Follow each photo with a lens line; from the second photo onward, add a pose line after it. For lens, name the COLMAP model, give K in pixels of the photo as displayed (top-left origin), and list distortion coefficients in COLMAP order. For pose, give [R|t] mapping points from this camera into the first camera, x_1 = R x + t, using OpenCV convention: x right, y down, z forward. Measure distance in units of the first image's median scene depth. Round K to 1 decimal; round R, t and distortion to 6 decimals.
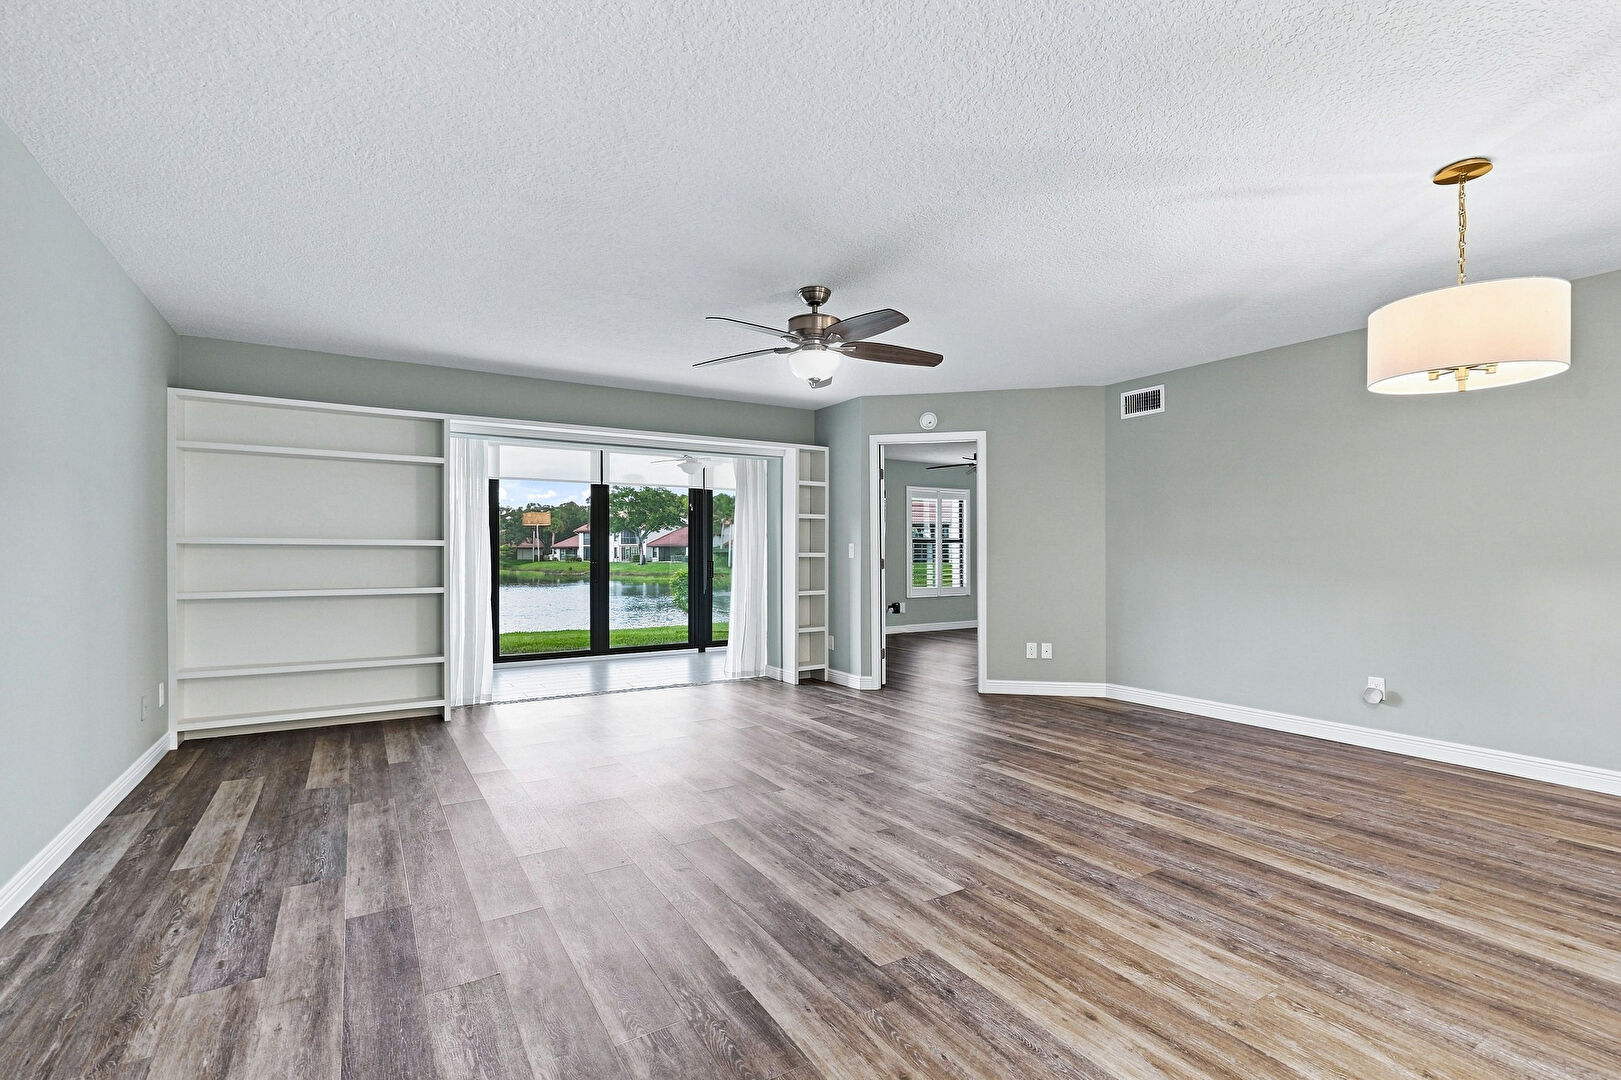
lens RADIAL K [[740.3, 0, 804.1], [0, 740.3, 537.5], [0, 0, 1]] dist [-0.007127, 0.003148]
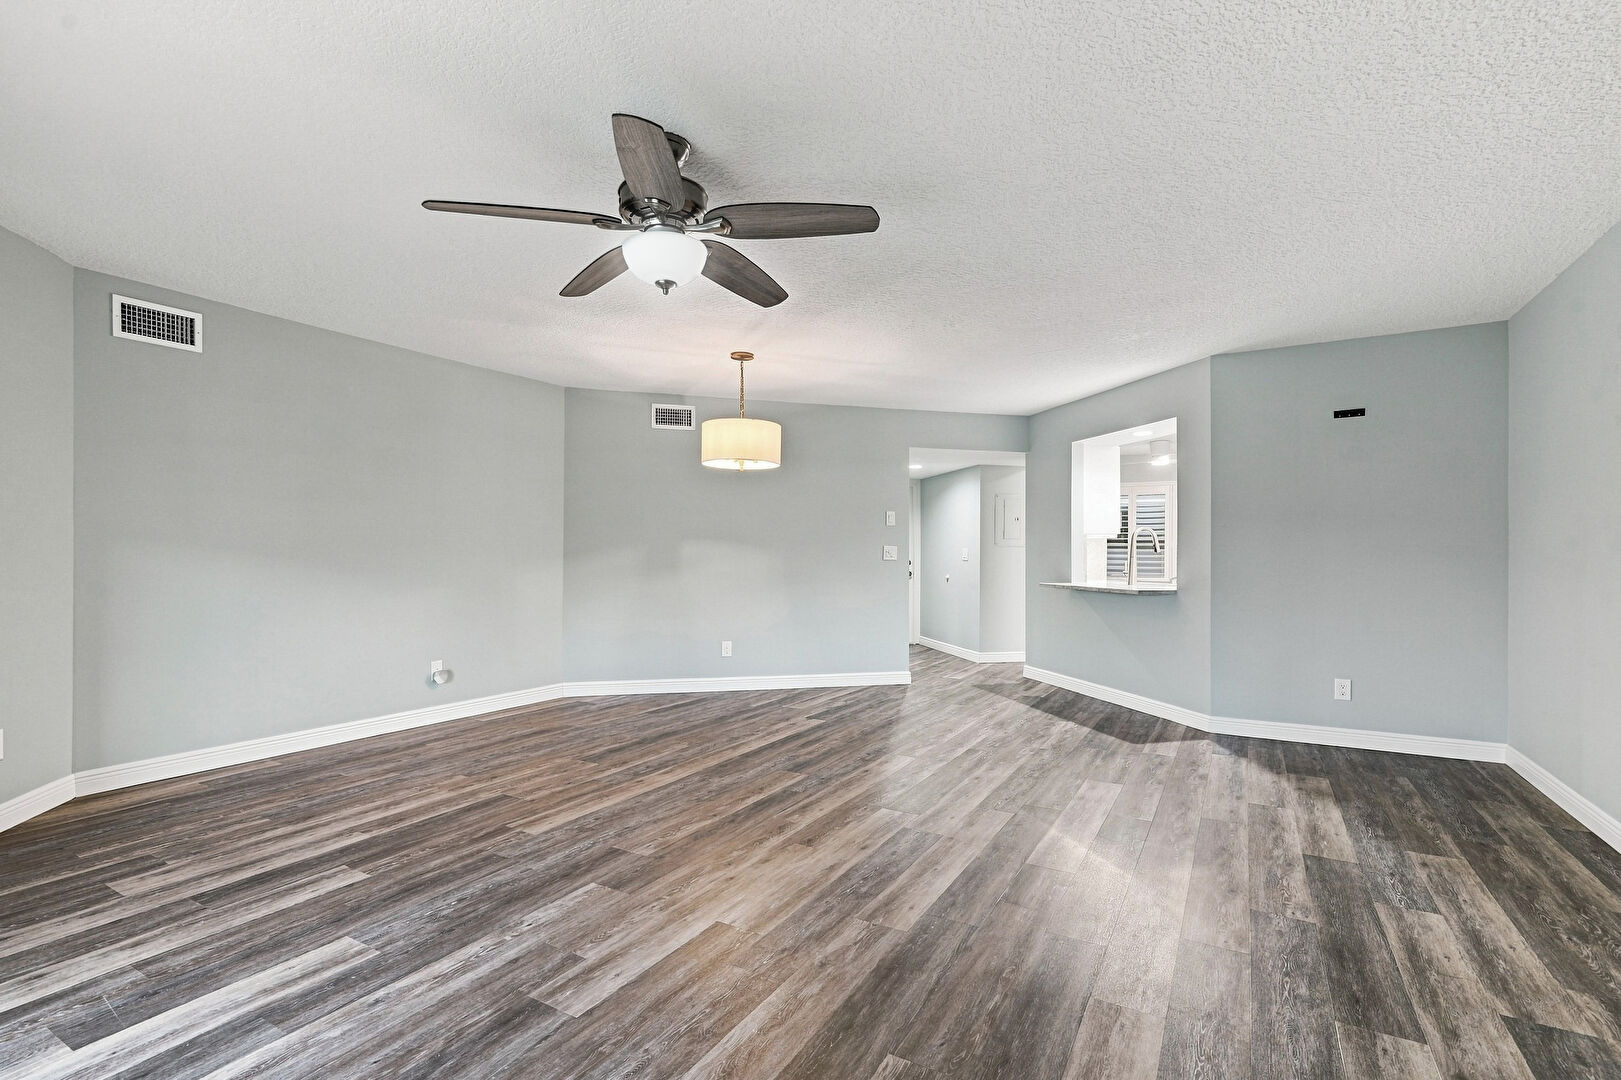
lens RADIAL K [[740.3, 0, 819.5], [0, 740.3, 549.9], [0, 0, 1]] dist [-0.007127, 0.003148]
pose [[-0.483031, 0.004463, 0.875592, -0.602427], [-0.023940, 0.999546, -0.018301, 0.024375], [-0.875276, -0.029801, -0.482705, 1.178983]]
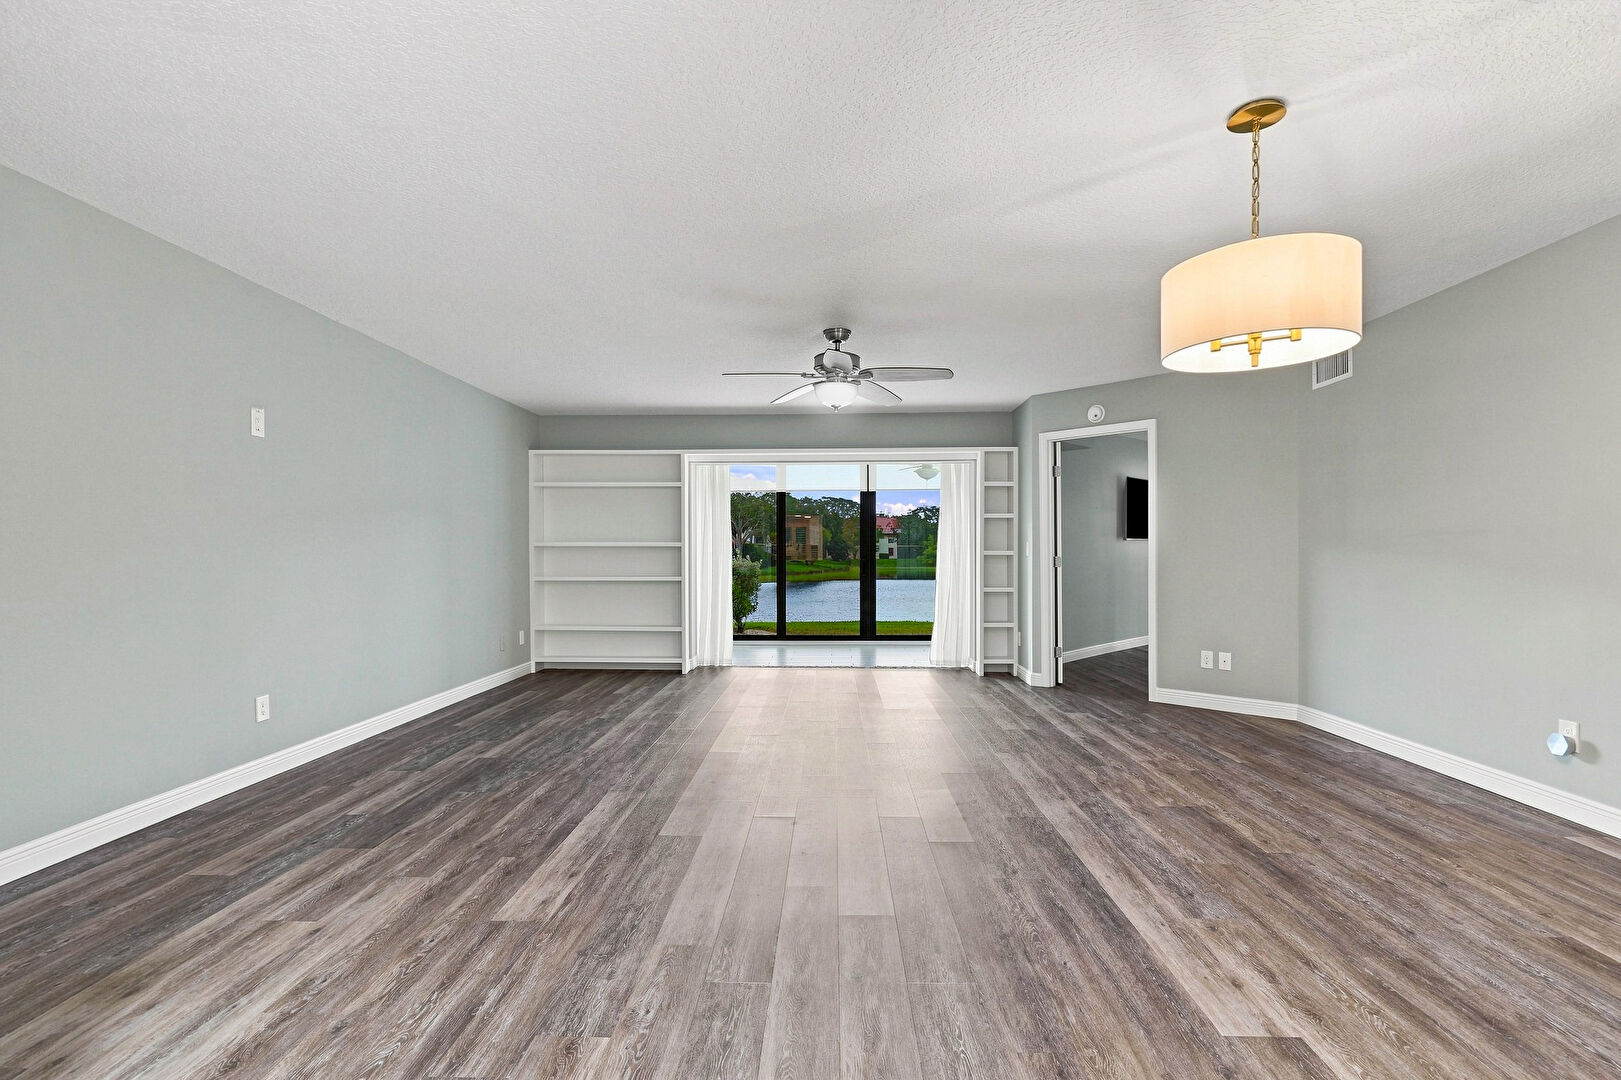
lens RADIAL K [[740.3, 0, 798.9], [0, 740.3, 546.6], [0, 0, 1]] dist [-0.007127, 0.003148]
pose [[0.830168, -0.005585, -0.557485, 0.624831], [0.013931, 0.999845, 0.010729, -0.000701], [0.557339, -0.016673, 0.830118, -0.026520]]
